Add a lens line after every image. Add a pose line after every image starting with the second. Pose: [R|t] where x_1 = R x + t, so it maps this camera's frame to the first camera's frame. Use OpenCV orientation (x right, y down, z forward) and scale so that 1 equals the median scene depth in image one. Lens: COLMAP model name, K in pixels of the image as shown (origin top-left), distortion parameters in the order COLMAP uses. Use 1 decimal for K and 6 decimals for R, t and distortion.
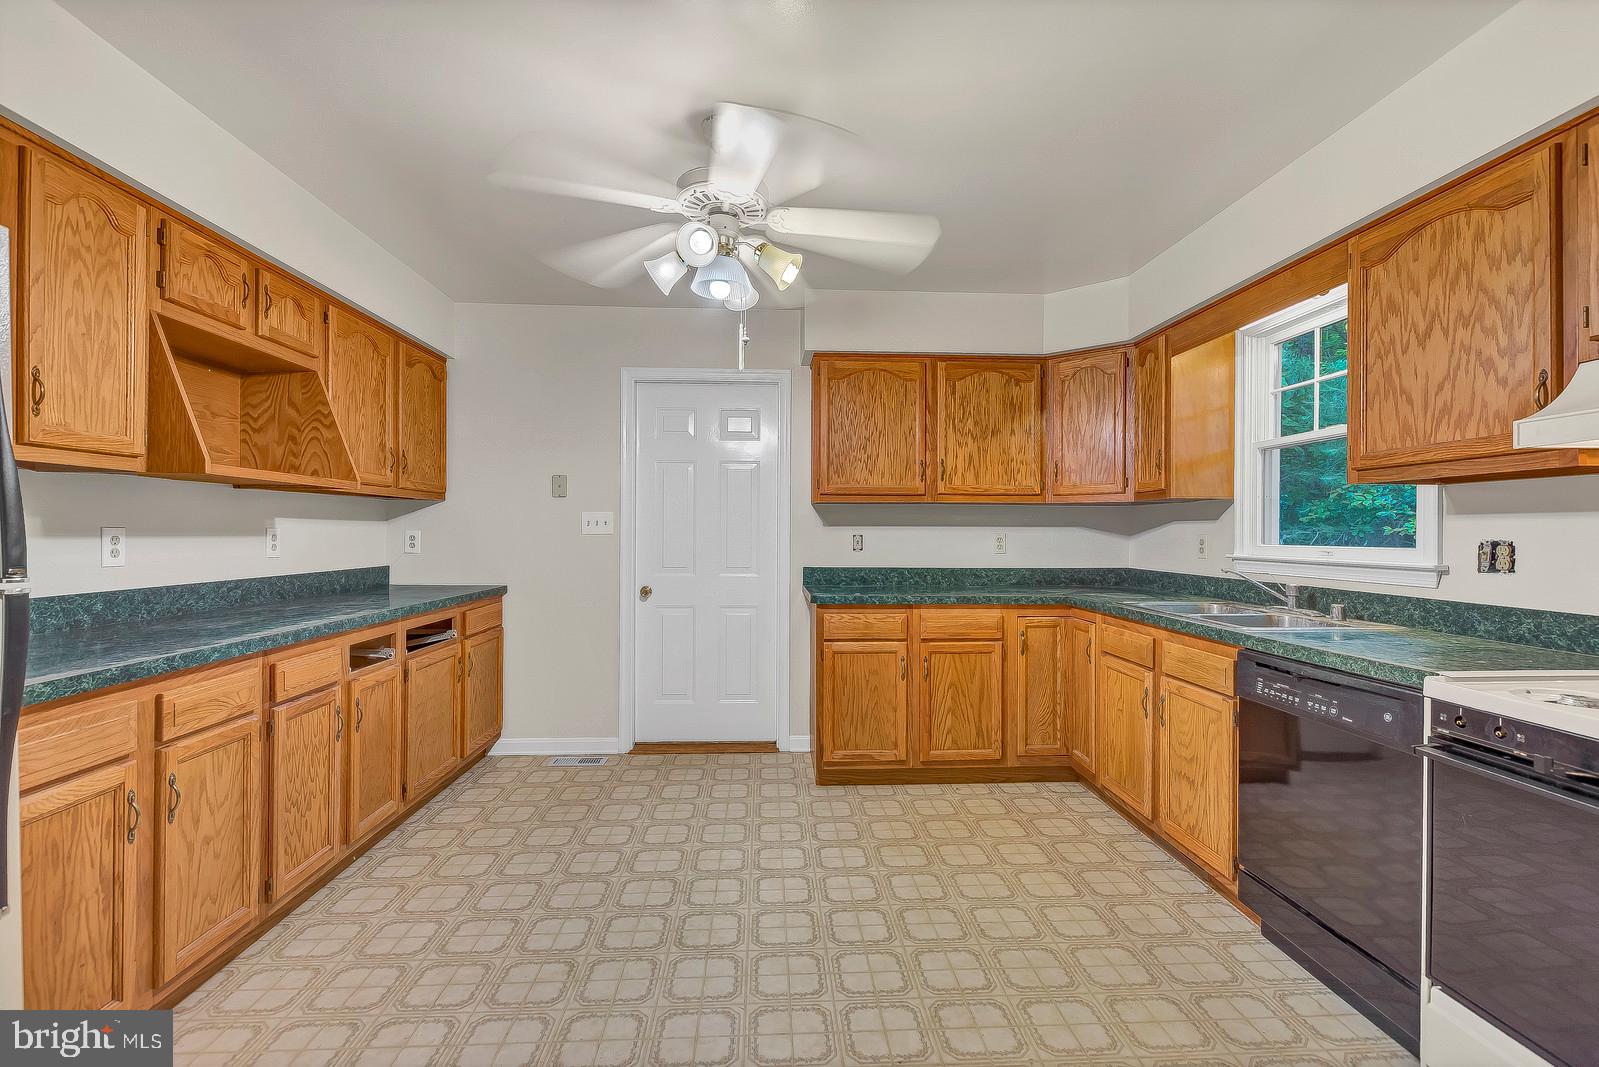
lens RADIAL K [[709.8, 0, 800.9], [0, 709.8, 532.6], [0, 0, 1]] dist [-0.001599, -0.000506]
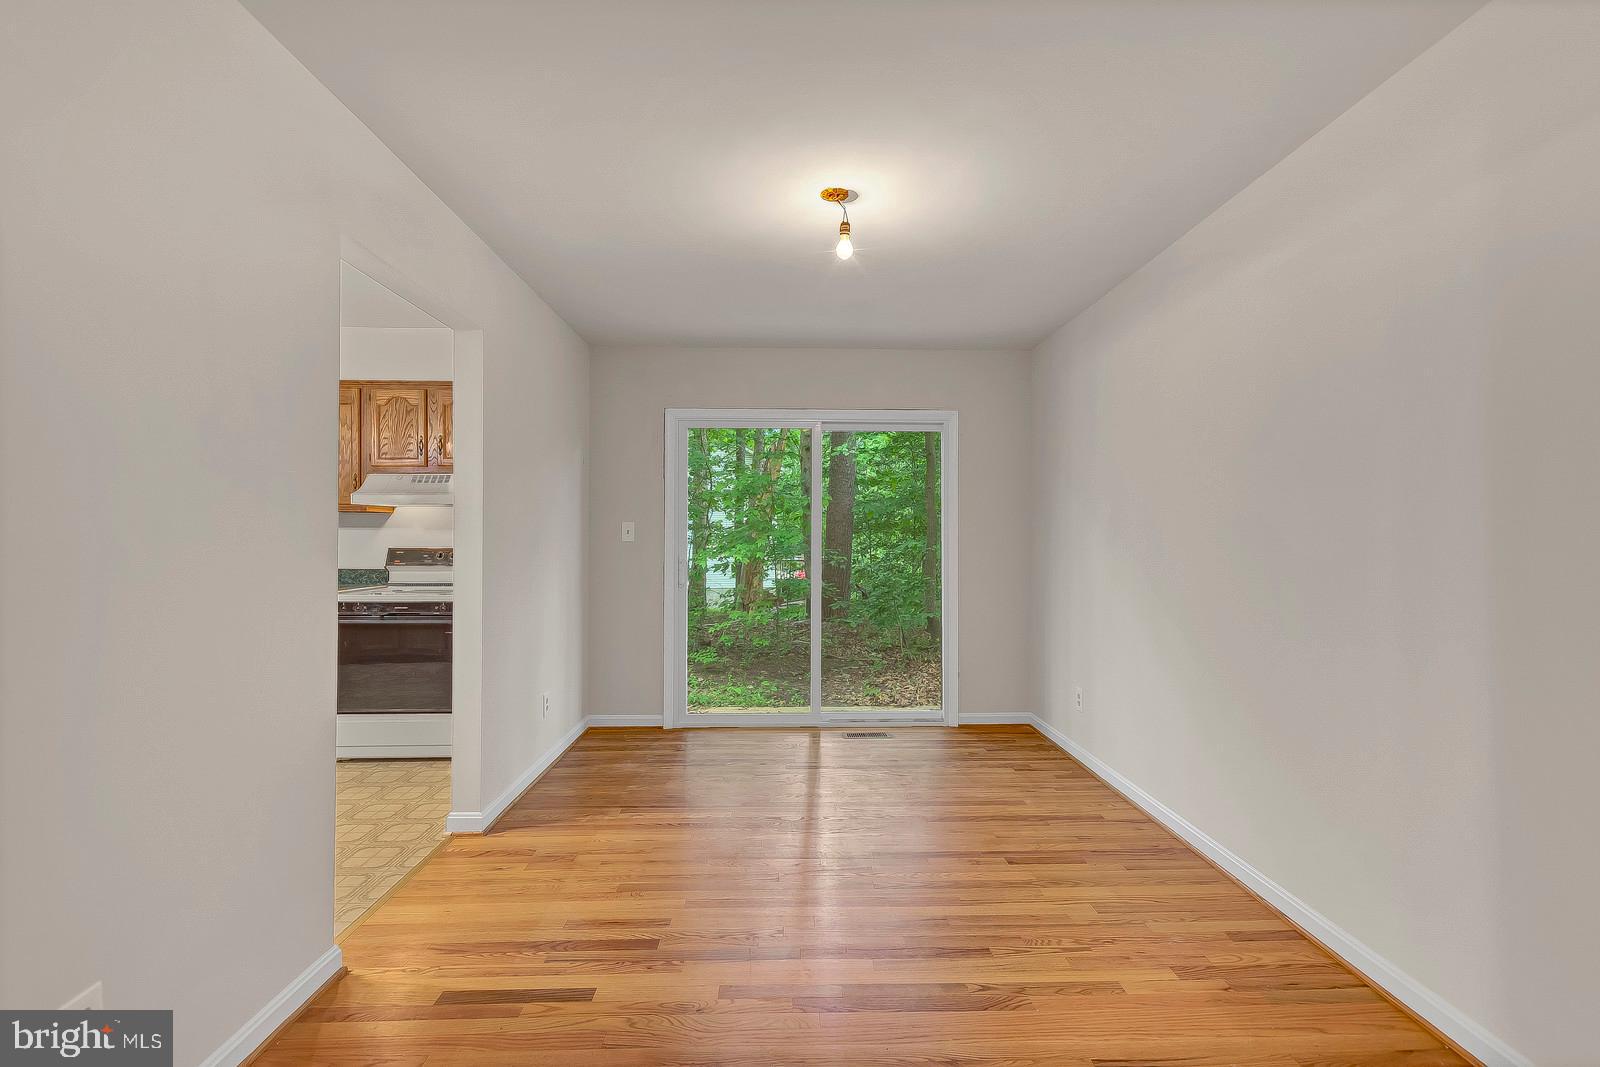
lens RADIAL K [[710.2, 0, 803.2], [0, 710.2, 534.7], [0, 0, 1]] dist [-0.001599, -0.000506]
pose [[0.024491, -0.003262, 0.999695, -1.210362], [-0.002719, 0.999991, 0.003330, -0.014777], [-0.999696, -0.002800, 0.024481, -0.562286]]
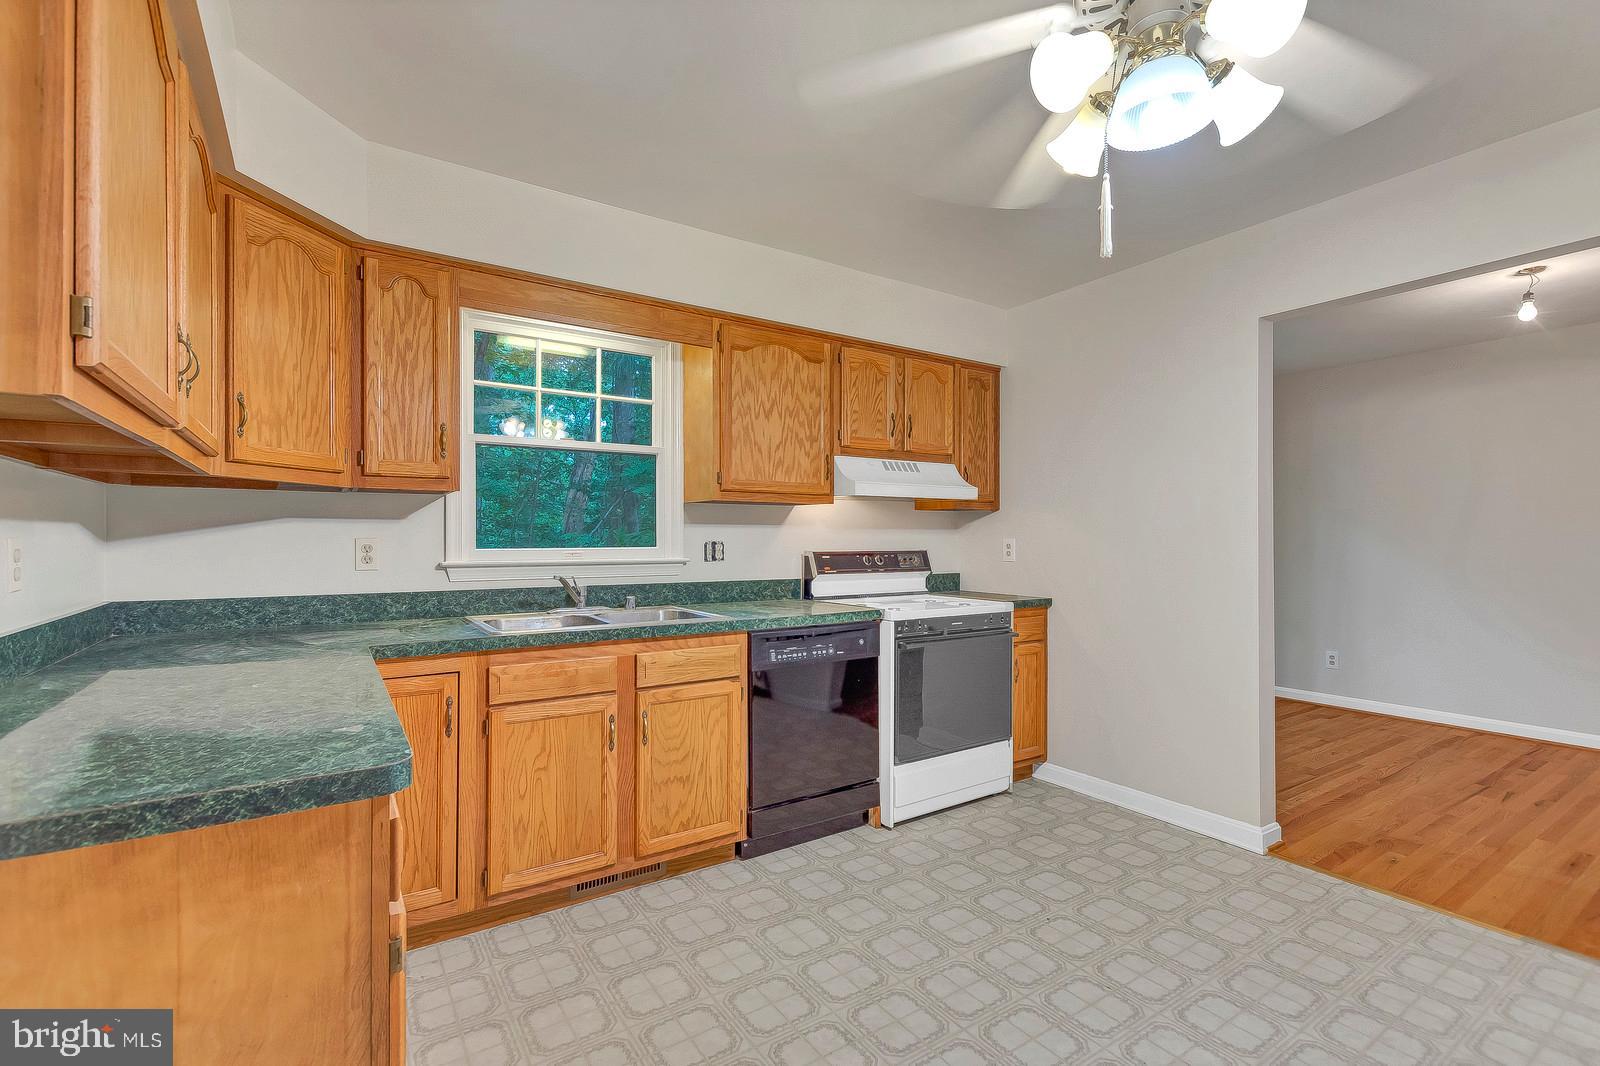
lens RADIAL K [[710.2, 0, 797.0], [0, 710.2, 535.7], [0, 0, 1]] dist [-0.001599, -0.000506]
pose [[-0.503867, -0.002955, 0.863776, -0.504033], [-0.002635, 0.999995, 0.001884, -0.004273], [-0.863777, -0.001326, -0.503872, 1.666068]]
